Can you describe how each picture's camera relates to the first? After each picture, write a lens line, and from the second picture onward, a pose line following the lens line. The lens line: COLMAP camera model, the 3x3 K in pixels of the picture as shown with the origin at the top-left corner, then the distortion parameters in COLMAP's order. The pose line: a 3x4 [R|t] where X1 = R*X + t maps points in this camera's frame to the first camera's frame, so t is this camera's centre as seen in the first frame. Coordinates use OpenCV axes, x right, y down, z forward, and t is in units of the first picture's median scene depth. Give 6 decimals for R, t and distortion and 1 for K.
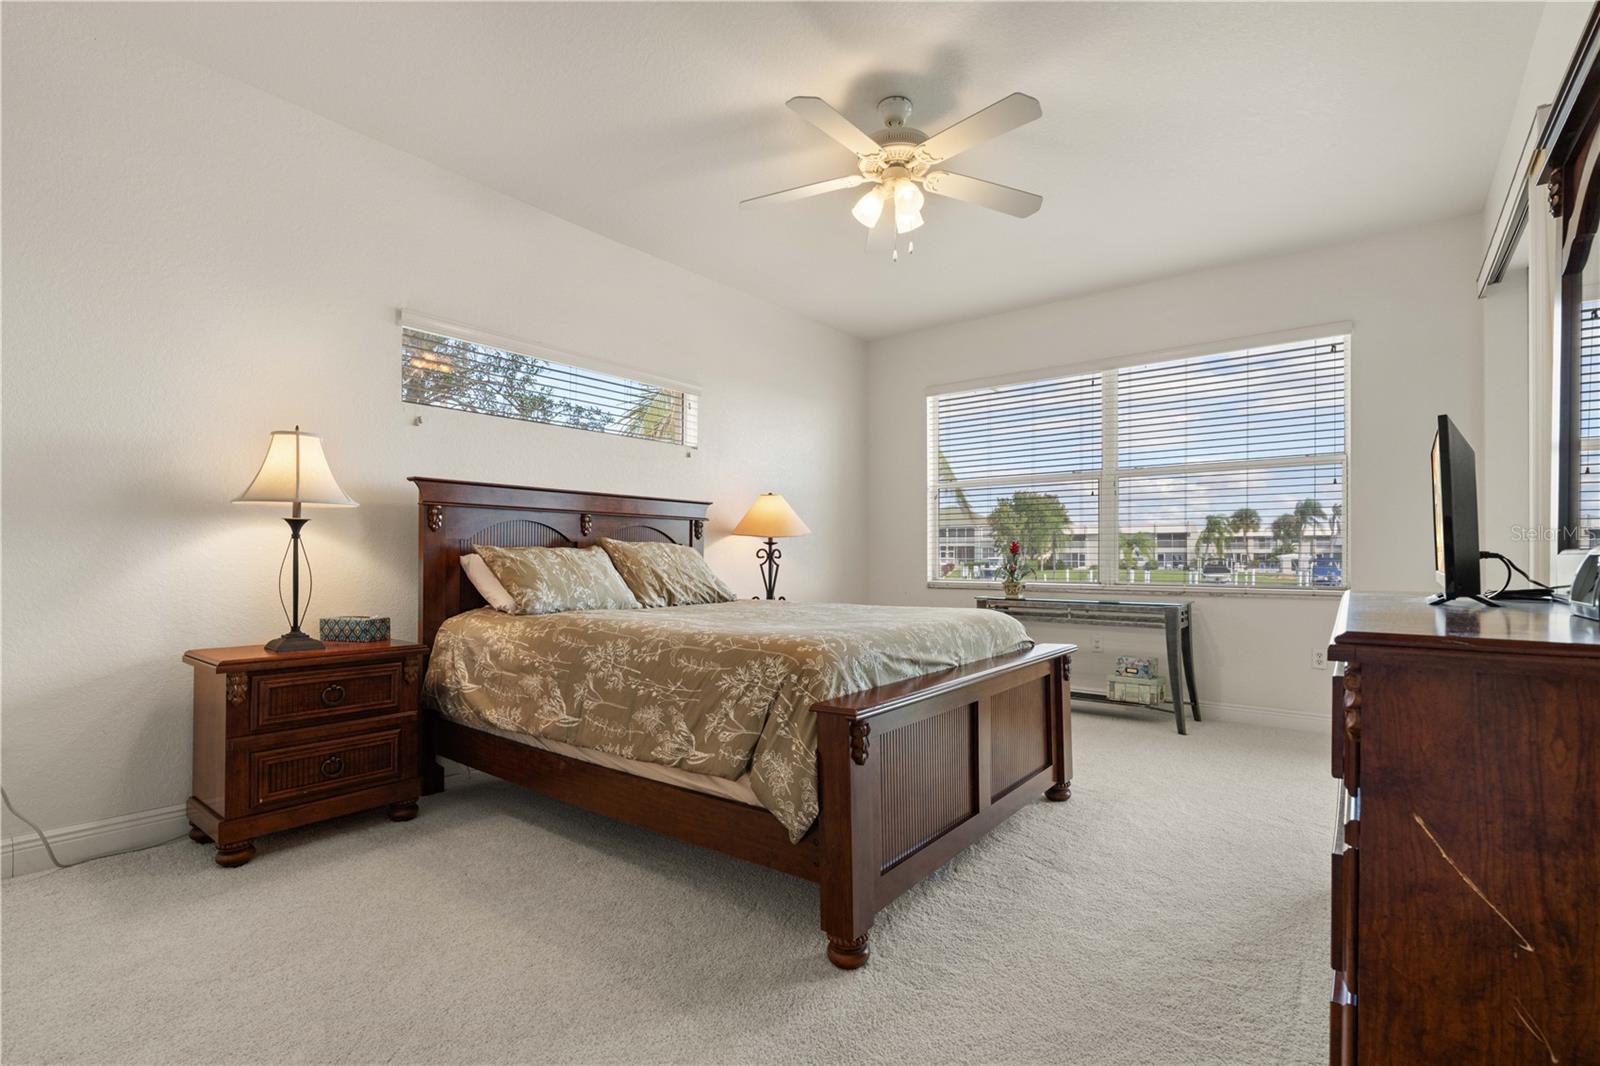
lens RADIAL K [[743.2, 0, 776.2], [0, 743.2, 561.9], [0, 0, 1]] dist [-0.008234, 0.000864]
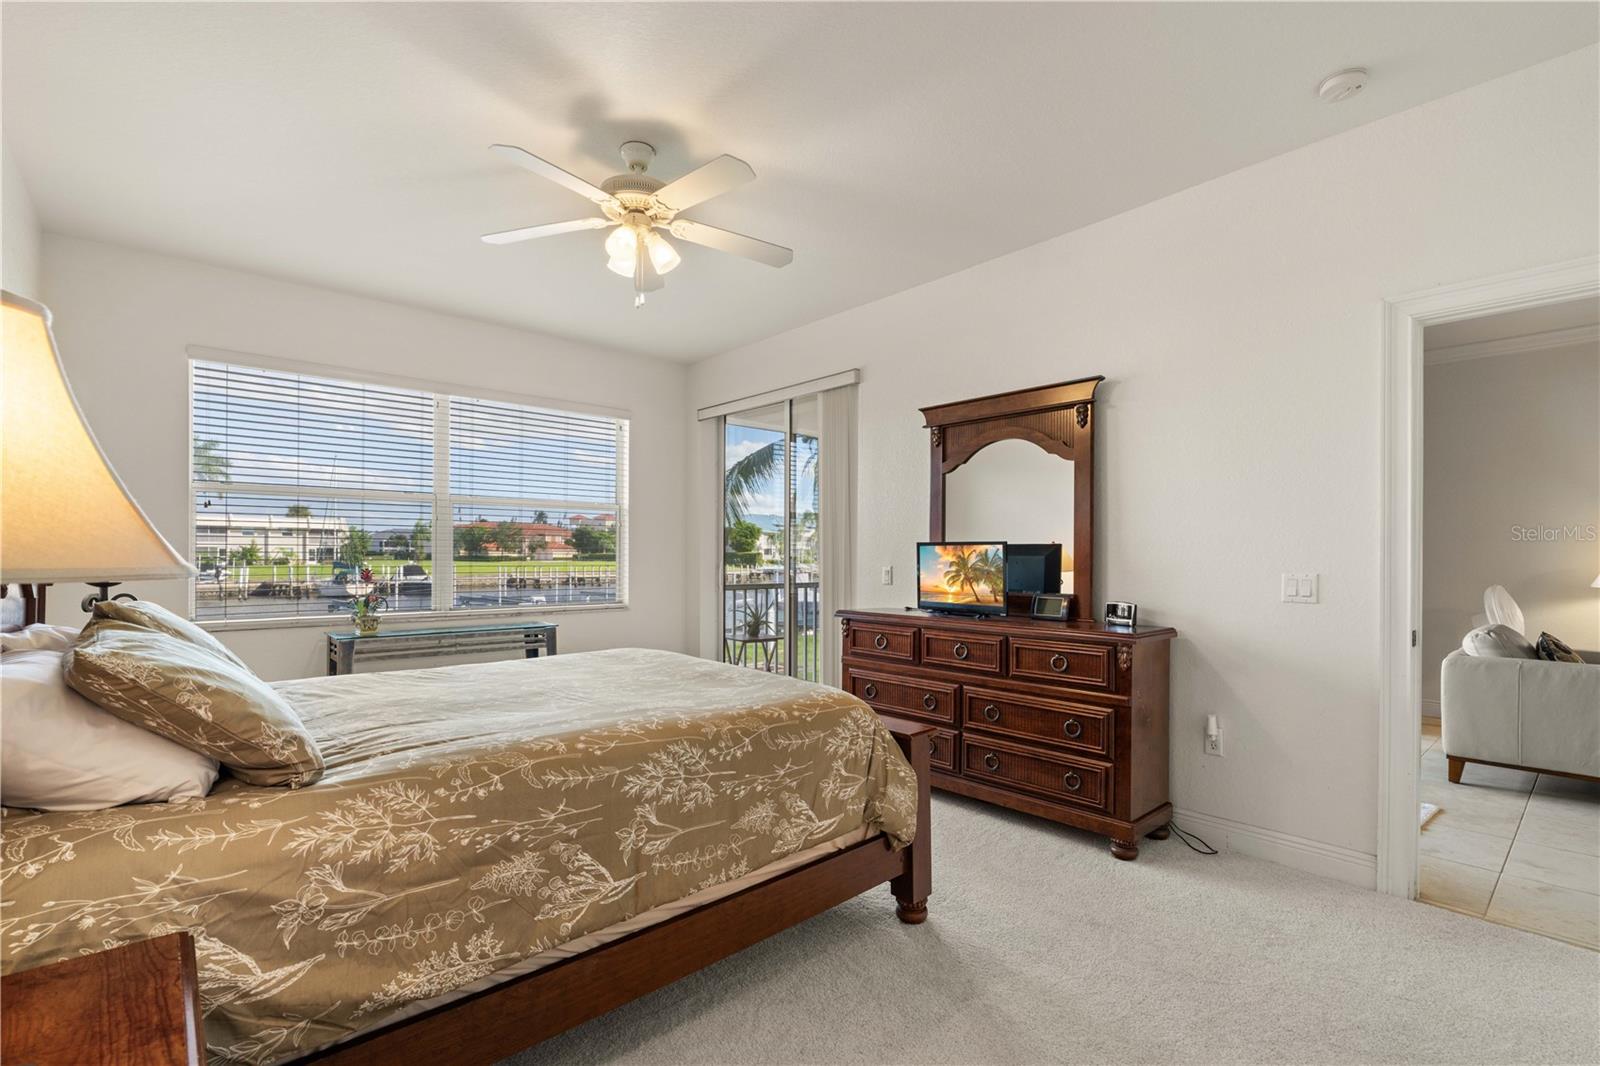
lens RADIAL K [[743.2, 0, 815.4], [0, 743.2, 558.5], [0, 0, 1]] dist [-0.008234, 0.000864]
pose [[0.137322, -0.008117, 0.990493, -0.800313], [0.000923, 0.999967, 0.008067, -0.079440], [-0.990526, -0.000193, 0.137325, 0.634491]]
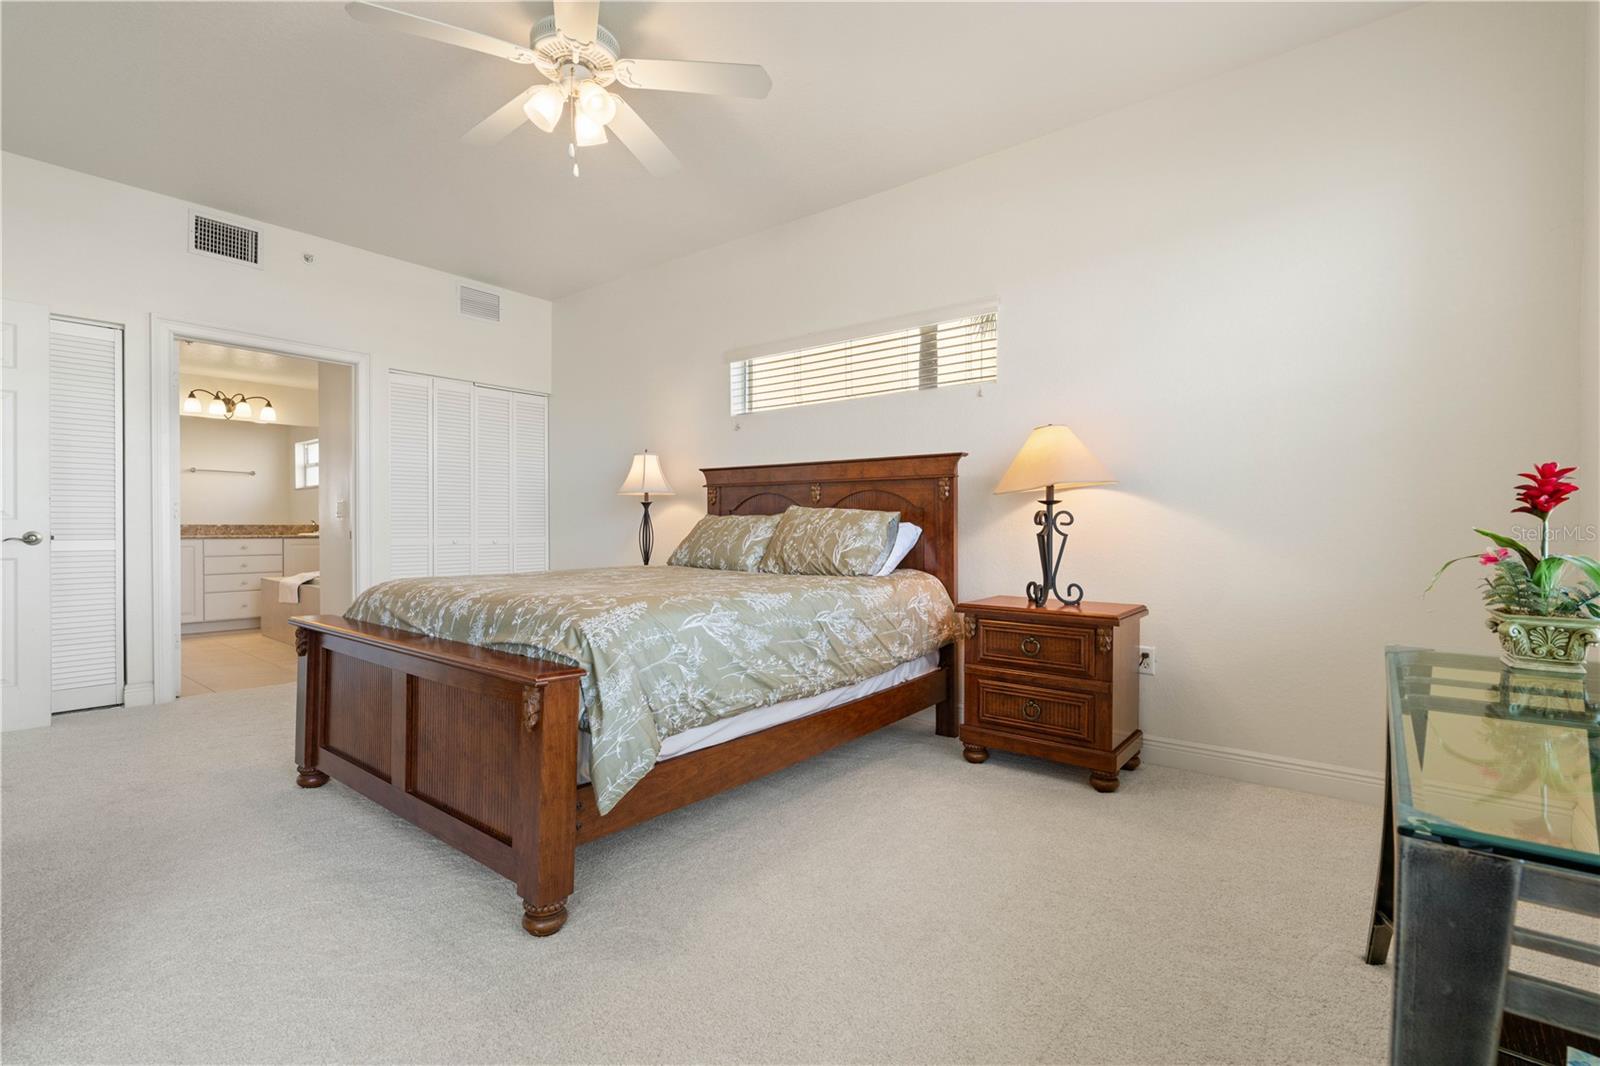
lens RADIAL K [[743.2, 0, 799.9], [0, 743.2, 522.6], [0, 0, 1]] dist [-0.008234, 0.000864]
pose [[0.022962, -0.002673, -0.999733, 1.053898], [-0.006834, 0.999973, -0.002830, -0.005832], [0.999713, 0.006898, 0.022943, 1.260971]]
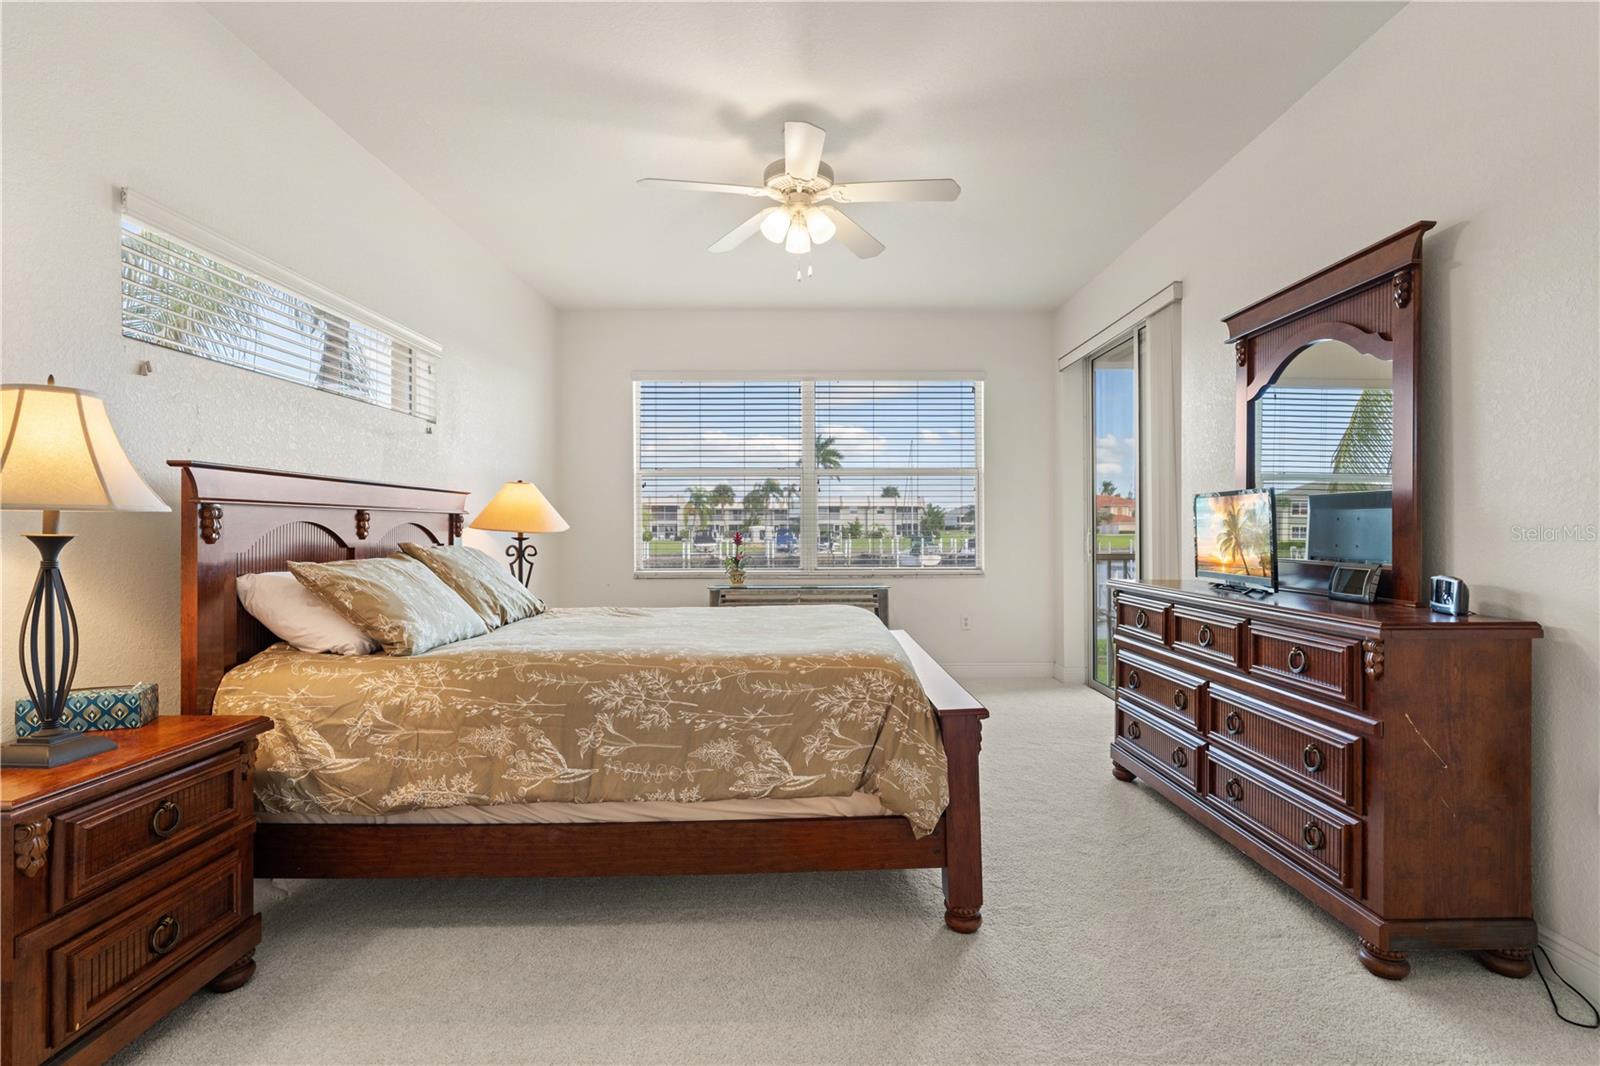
lens RADIAL K [[794.2, 0, 811.2], [0, 794.2, 529.9], [0, 0, 1]] dist [0.001382, -0.000712]
pose [[0.766419, -0.006996, 0.642303, -0.561736], [0.009008, 0.999959, 0.000144, -0.053496], [-0.642278, 0.005675, 0.766451, 0.126281]]
